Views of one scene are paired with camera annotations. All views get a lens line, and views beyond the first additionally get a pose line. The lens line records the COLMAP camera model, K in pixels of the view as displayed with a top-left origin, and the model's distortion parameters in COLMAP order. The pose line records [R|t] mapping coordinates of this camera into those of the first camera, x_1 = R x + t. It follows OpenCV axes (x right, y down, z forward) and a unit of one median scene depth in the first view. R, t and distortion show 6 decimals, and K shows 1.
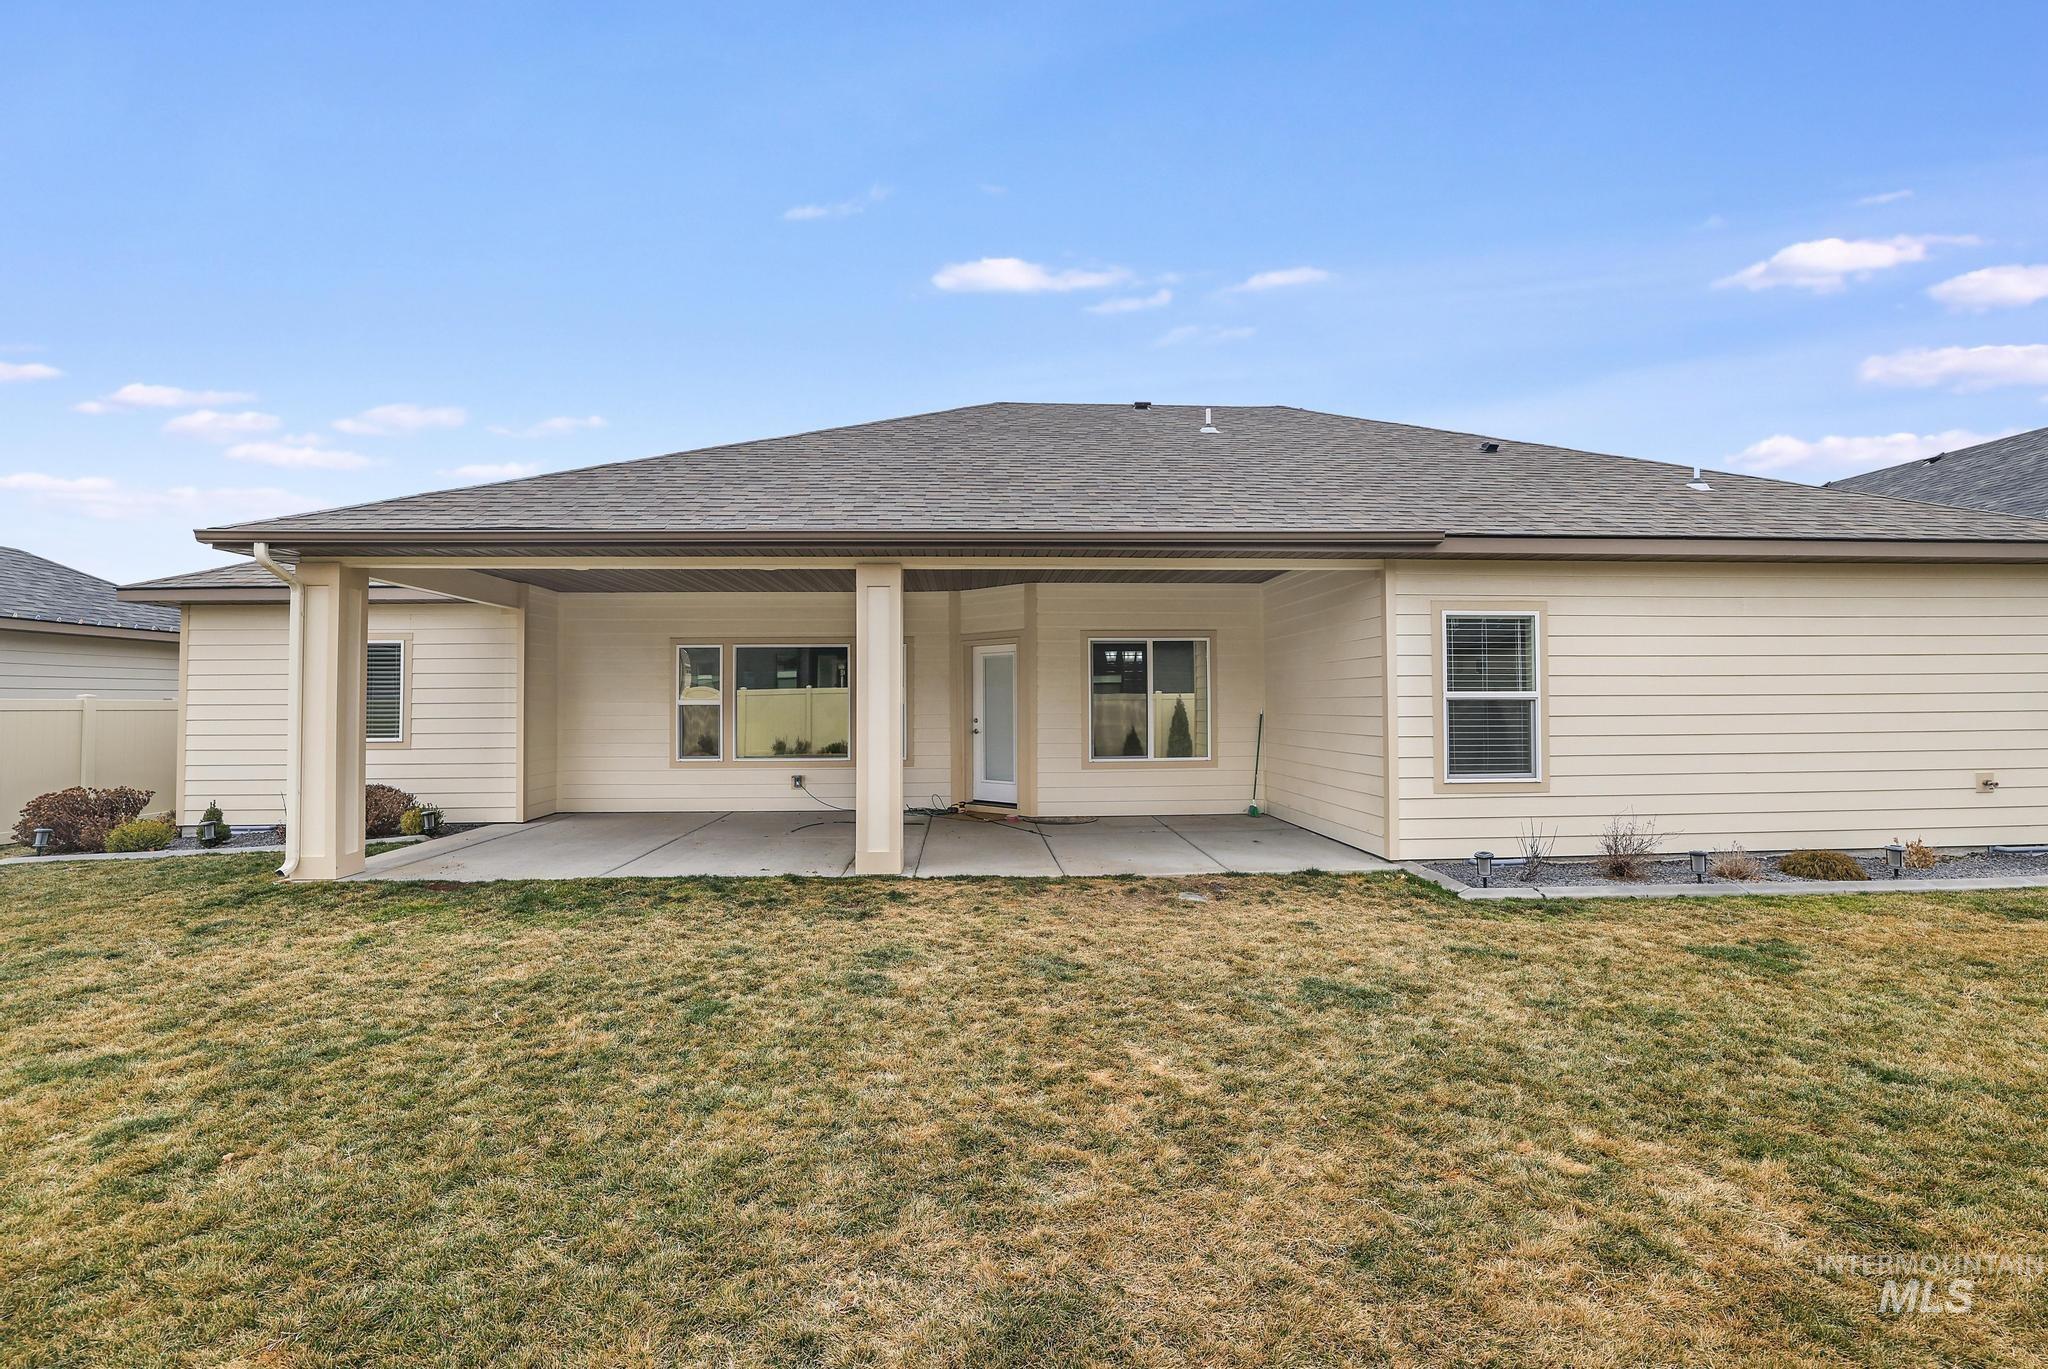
lens RADIAL K [[891.4, 0, 1021.3], [0, 891.4, 715.8], [0, 0, 1]] dist [-0.015990, -0.000016]
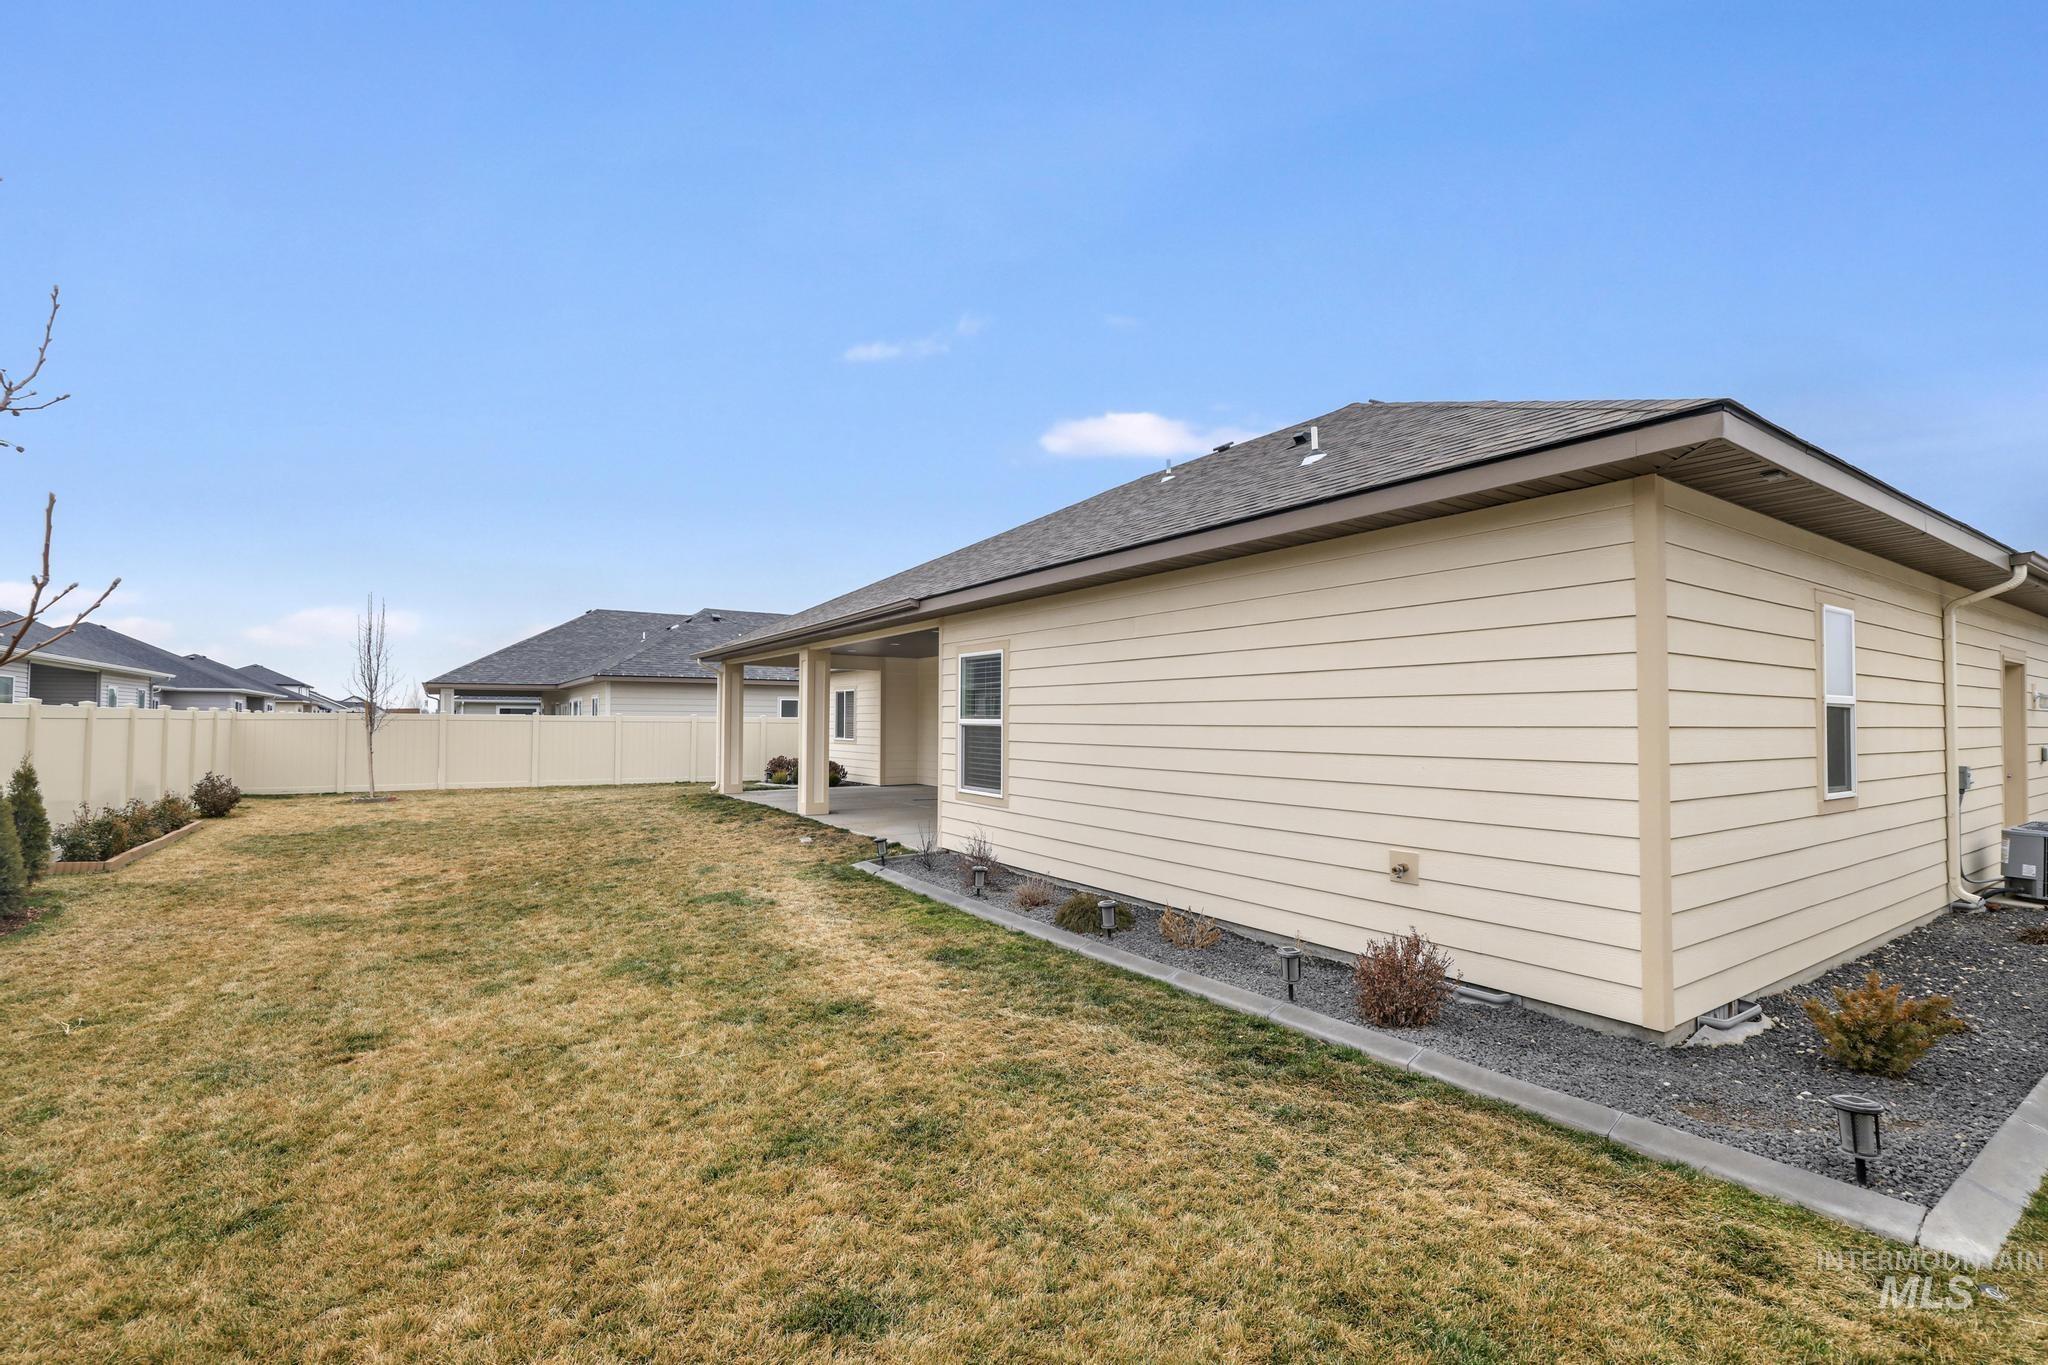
lens RADIAL K [[891.4, 0, 1021.3], [0, 891.4, 713.8], [0, 0, 1]] dist [-0.015990, -0.000016]
pose [[0.489260, 0.001781, -0.872136, 1.589988], [-0.023683, 0.999656, -0.011244, -0.022146], [0.871816, 0.026156, 0.489135, 0.457802]]
